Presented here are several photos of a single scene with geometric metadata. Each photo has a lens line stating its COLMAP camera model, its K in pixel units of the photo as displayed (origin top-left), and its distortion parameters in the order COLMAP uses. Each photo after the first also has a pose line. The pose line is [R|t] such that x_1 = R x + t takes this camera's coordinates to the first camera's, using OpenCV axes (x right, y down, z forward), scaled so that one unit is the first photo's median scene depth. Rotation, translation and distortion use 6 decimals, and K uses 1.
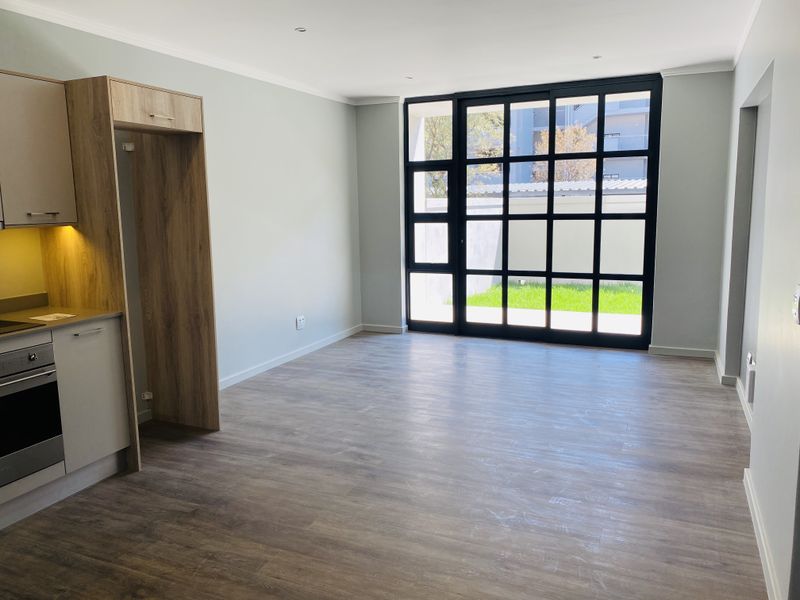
lens RADIAL K [[615.7, 0, 400.2], [0, 615.7, 292.4], [0, 0, 1]] dist [0.013124, -0.003564]
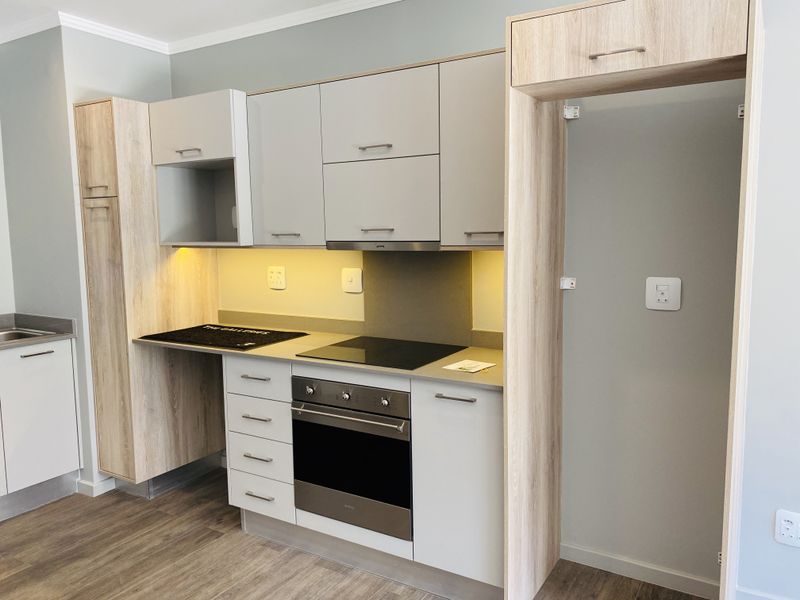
lens RADIAL K [[615.7, 0, 400.2], [0, 615.7, 292.4], [0, 0, 1]] dist [0.013124, -0.003564]
pose [[-0.129308, 0.126031, -0.983563, 0.189039], [-0.123535, 0.982115, 0.142086, -0.147774], [0.983879, 0.139878, -0.111426, 0.981361]]
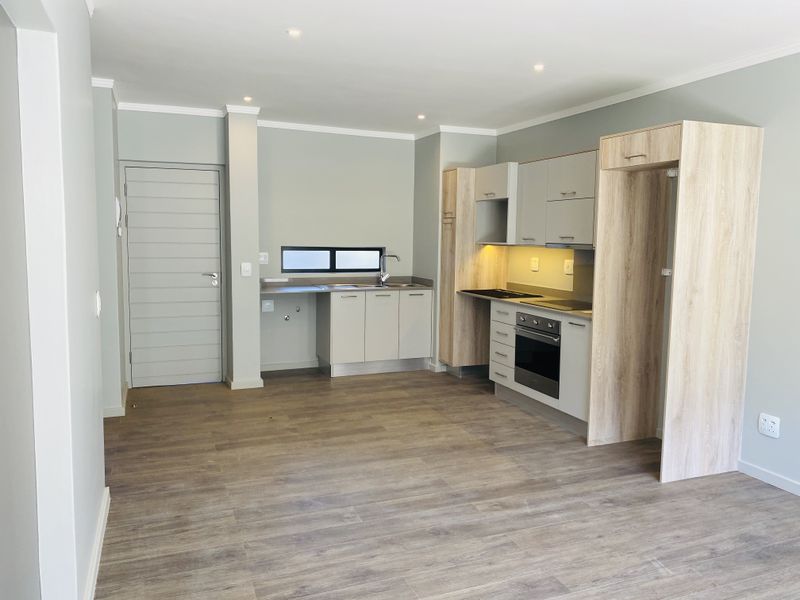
lens RADIAL K [[610.5, 0, 398.3], [0, 610.5, 295.8], [0, 0, 1]] dist [0.043296, -0.064945]
pose [[-0.697935, 0.084558, -0.711151, 0.760397], [-0.099380, 0.971963, 0.213102, -0.252795], [0.709232, 0.219405, -0.669964, 1.606968]]
